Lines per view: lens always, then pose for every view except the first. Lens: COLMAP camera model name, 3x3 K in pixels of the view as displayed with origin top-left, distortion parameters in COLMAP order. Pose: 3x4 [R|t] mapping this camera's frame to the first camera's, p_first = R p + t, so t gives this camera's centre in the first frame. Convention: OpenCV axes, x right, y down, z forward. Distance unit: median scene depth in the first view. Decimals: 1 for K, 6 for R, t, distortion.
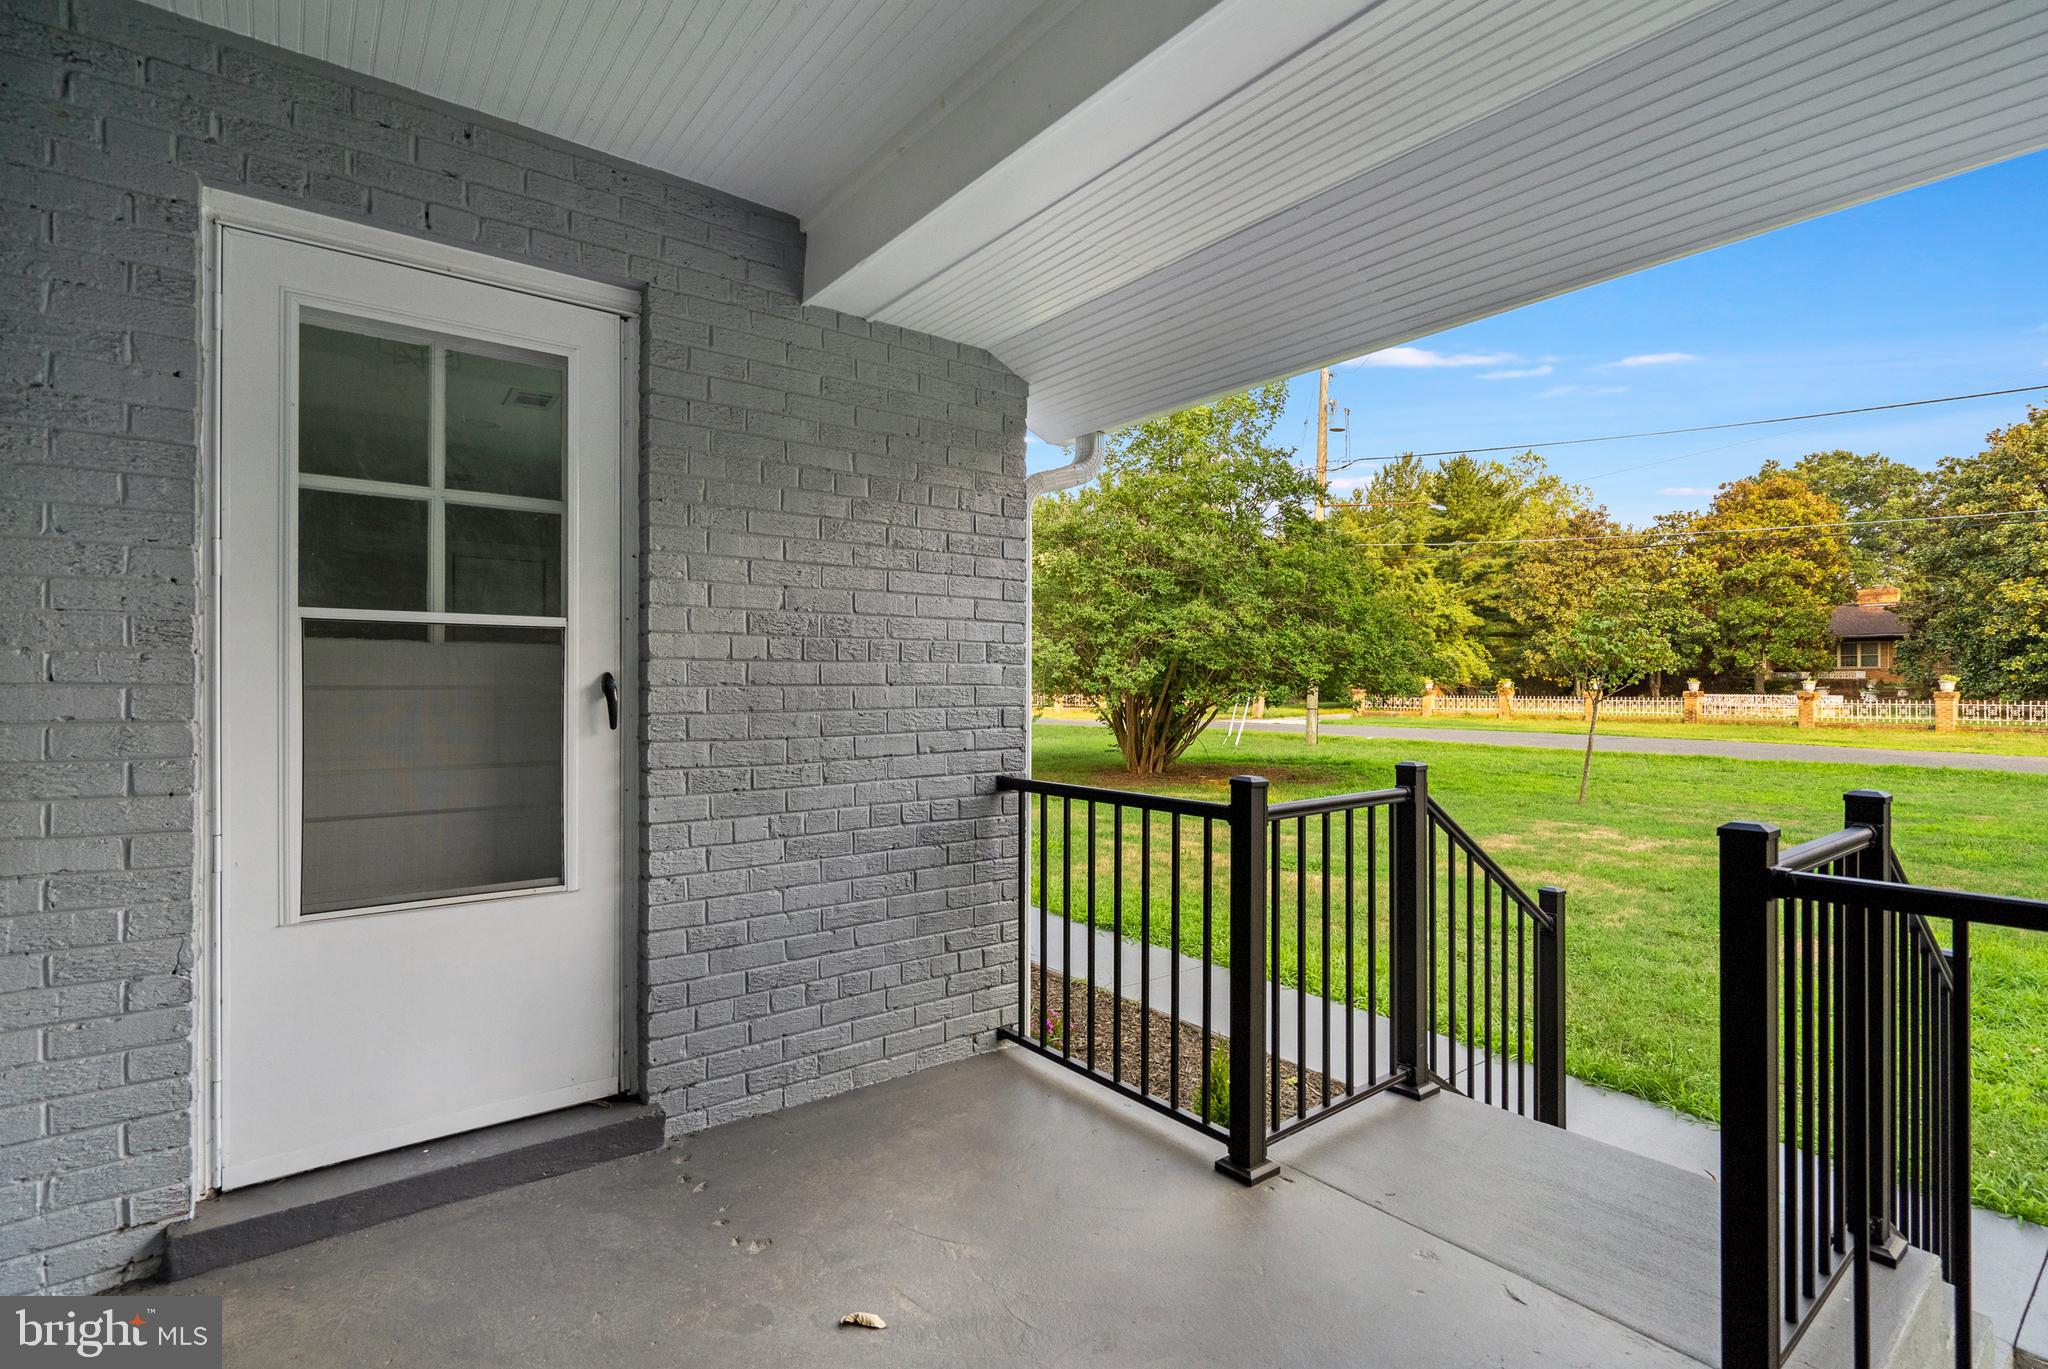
lens RADIAL K [[949.3, 0, 1024.0], [0, 949.3, 684.5], [0, 0, 1]] dist [-0.003500, -0.000349]
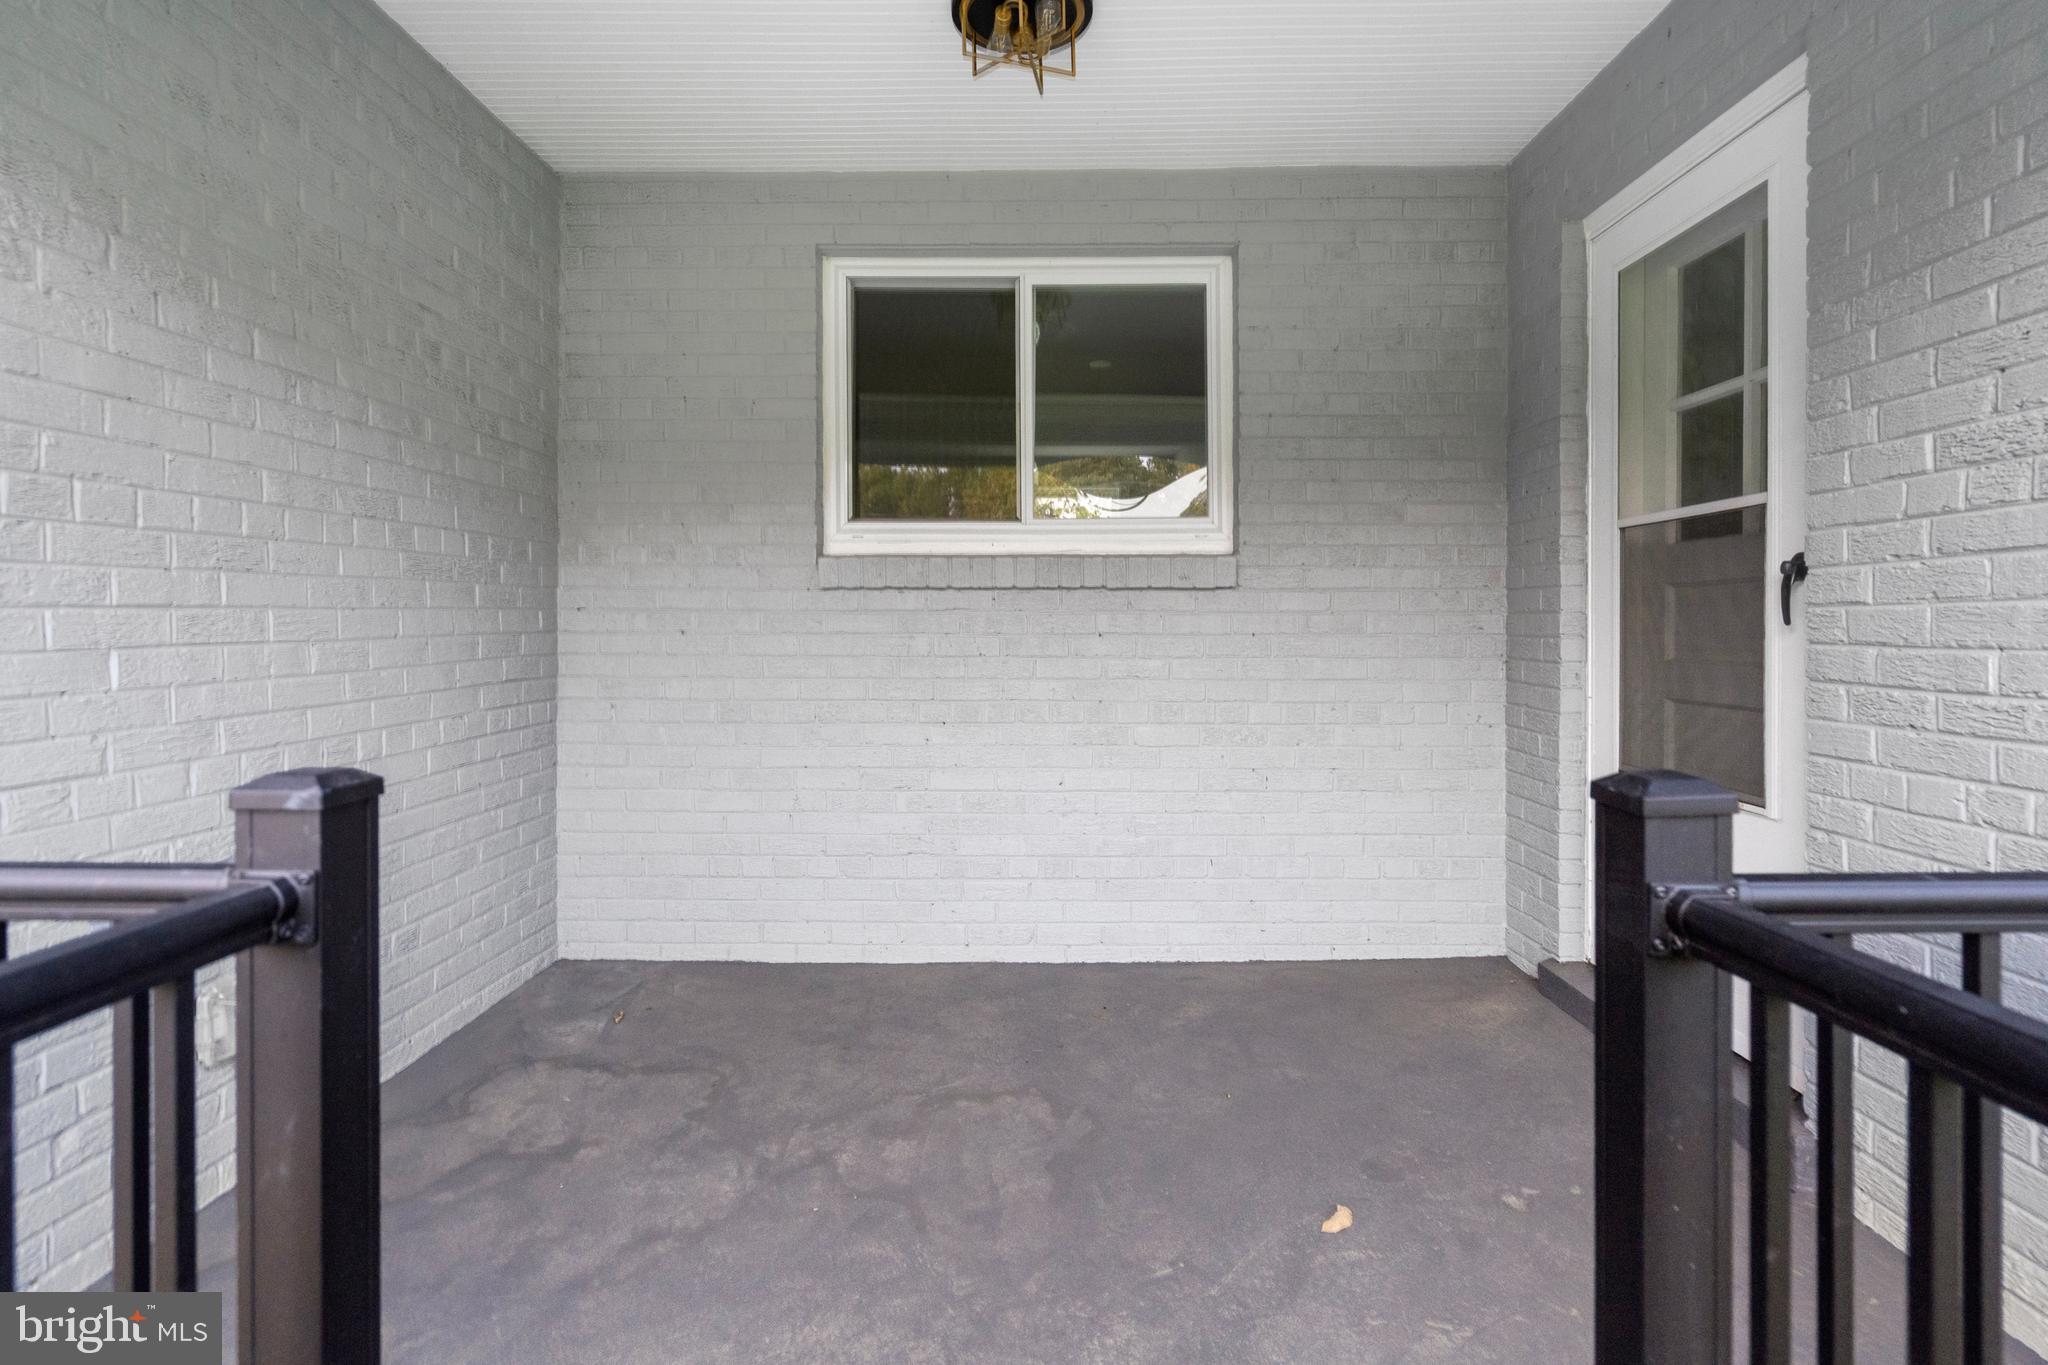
lens RADIAL K [[962.5, 0, 1033.5], [0, 962.5, 648.8], [0, 0, 1]] dist [-0.001048, -0.000012]
pose [[-0.621818, 0.021628, -0.782863, 0.567371], [0.005115, 0.999709, 0.023556, 0.043832], [0.783145, 0.010643, -0.621748, 0.974429]]
